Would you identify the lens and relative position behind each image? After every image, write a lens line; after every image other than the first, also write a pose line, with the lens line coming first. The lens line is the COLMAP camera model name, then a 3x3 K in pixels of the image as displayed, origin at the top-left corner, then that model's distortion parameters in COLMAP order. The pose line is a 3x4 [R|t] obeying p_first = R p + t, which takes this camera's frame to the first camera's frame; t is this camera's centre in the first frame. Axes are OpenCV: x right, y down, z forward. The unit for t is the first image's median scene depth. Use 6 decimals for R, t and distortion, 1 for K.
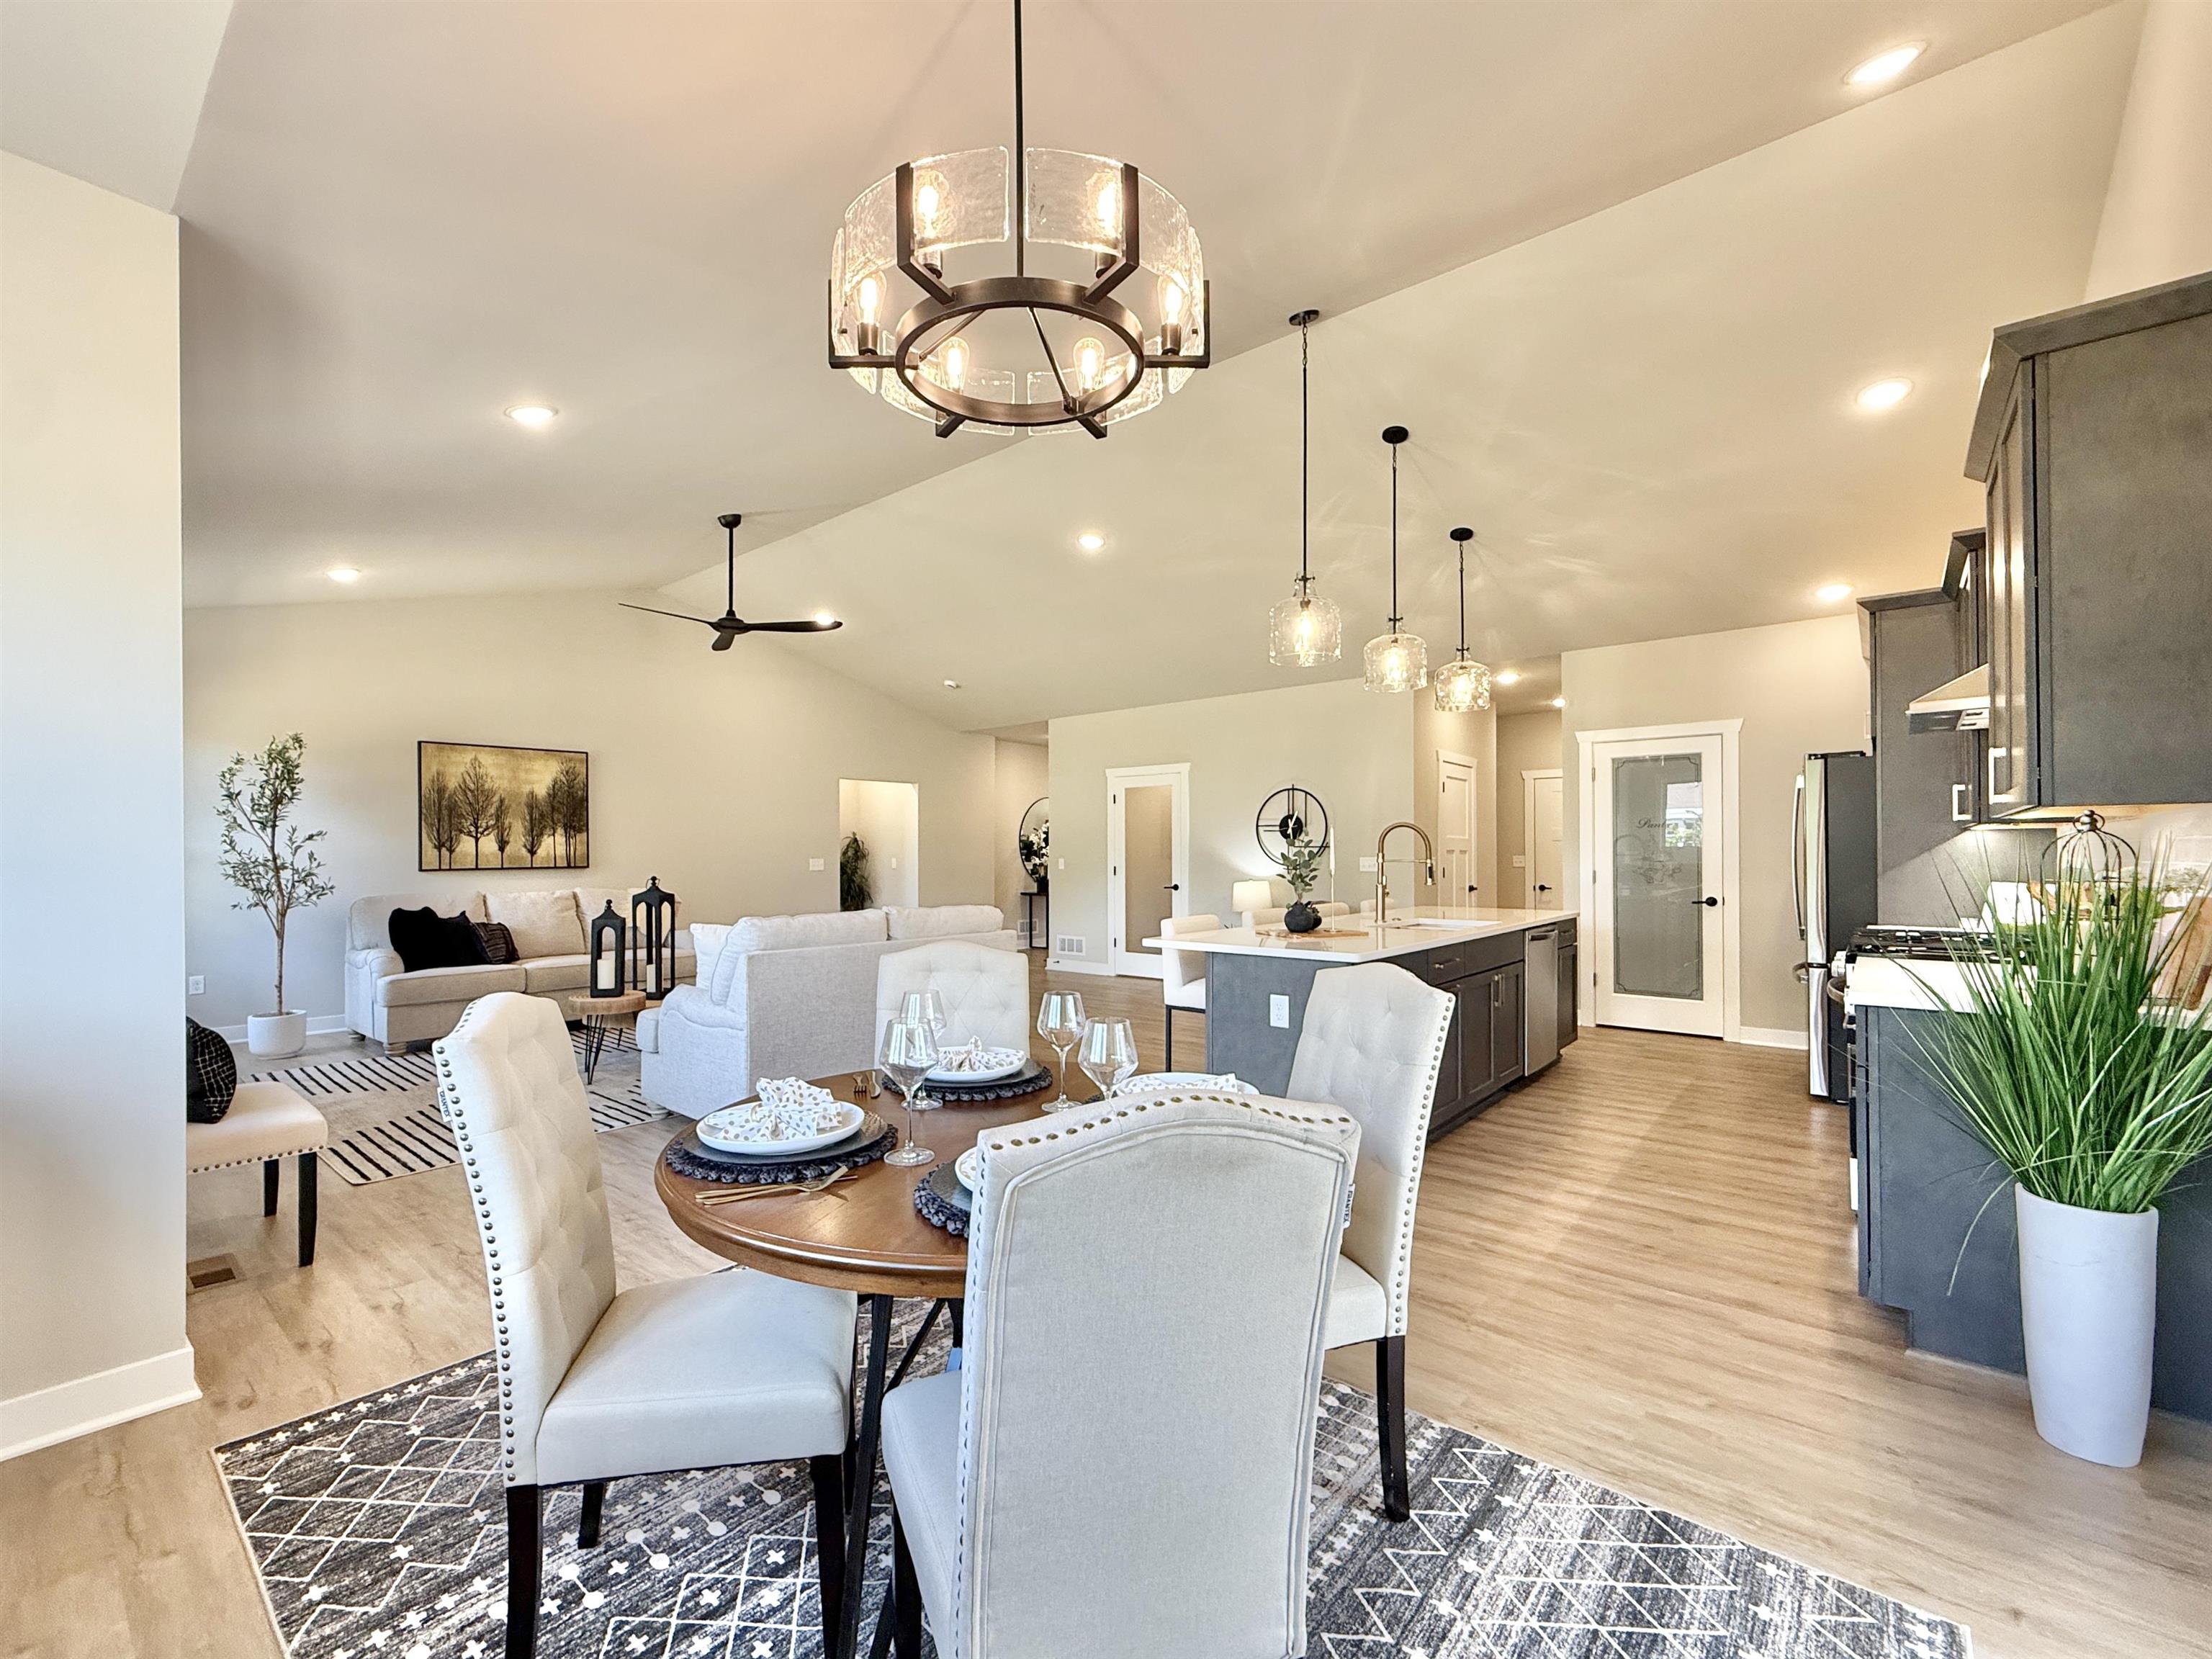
lens RADIAL K [[943.9, 0, 1047.0], [0, 943.9, 843.6], [0, 0, 1]] dist [-0.000649, 0.000275]
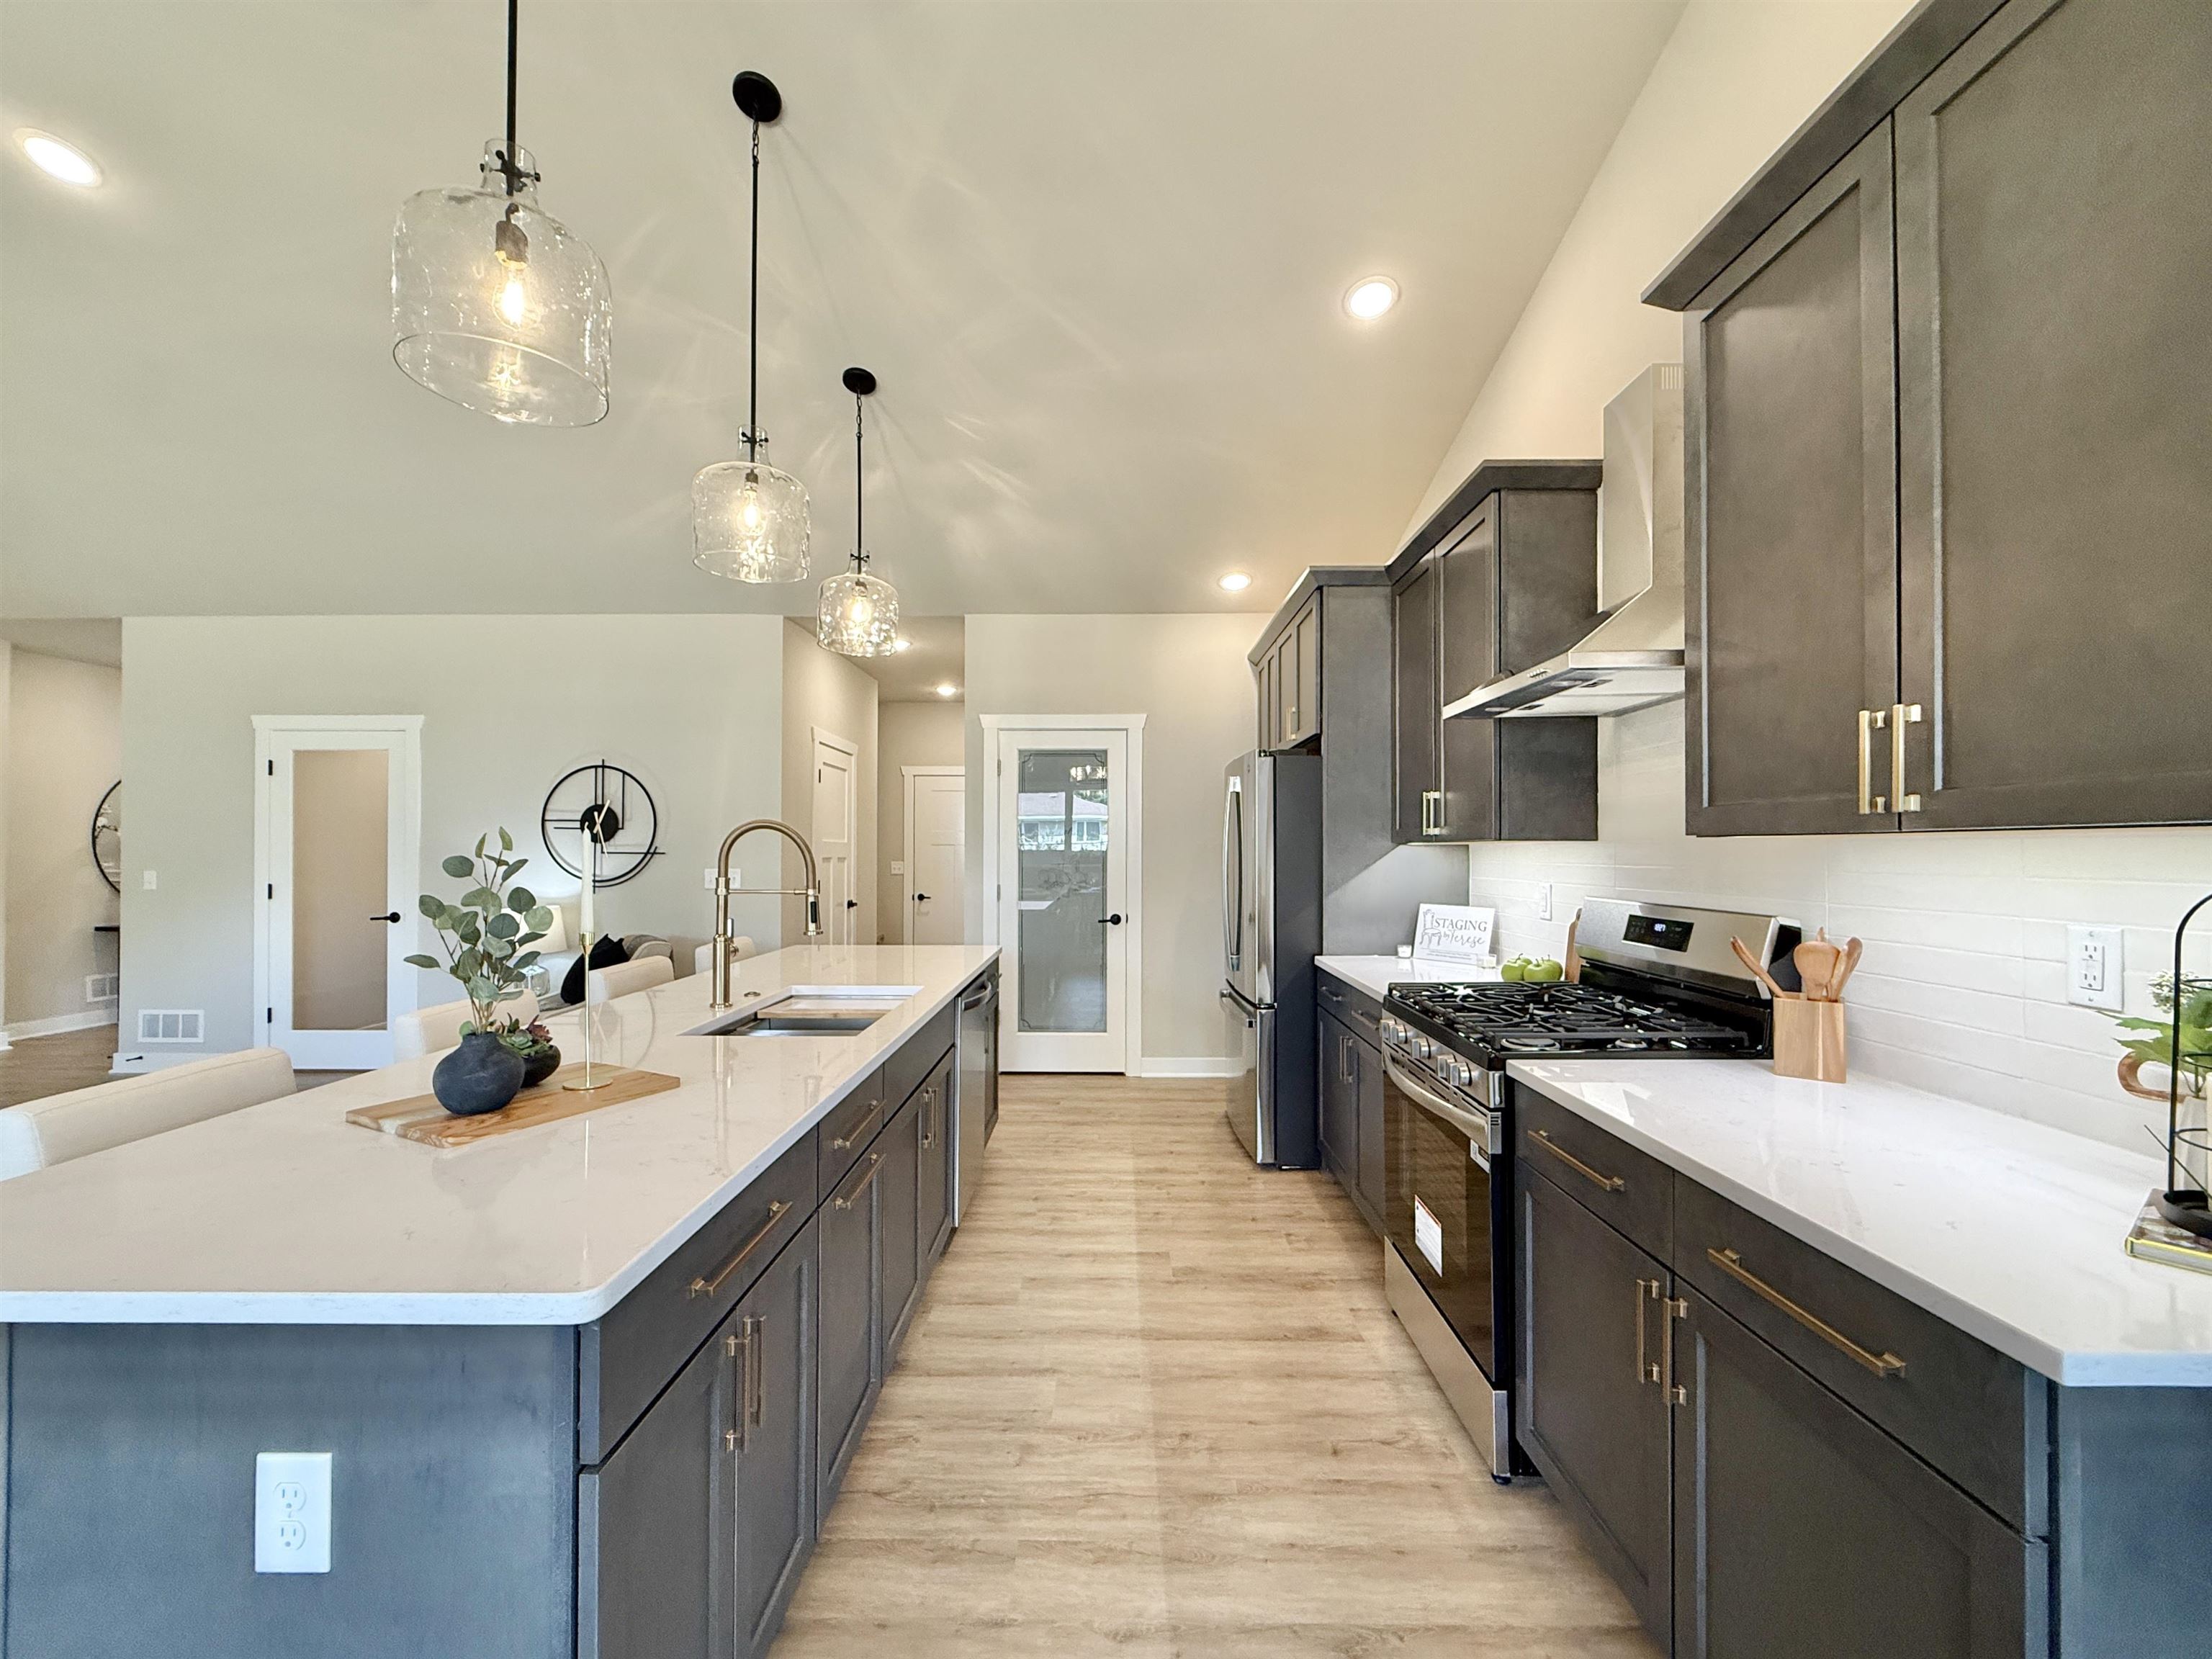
lens RADIAL K [[898.9, 0, 1106.3], [0, 898.9, 845.0], [0, 0, 1]] dist [-0.000566, 0.000253]
pose [[0.751698, 0.007270, 0.659467, 0.143947], [-0.010535, 0.999944, 0.000985, -0.008731], [-0.659423, -0.007689, 0.751733, 0.376350]]
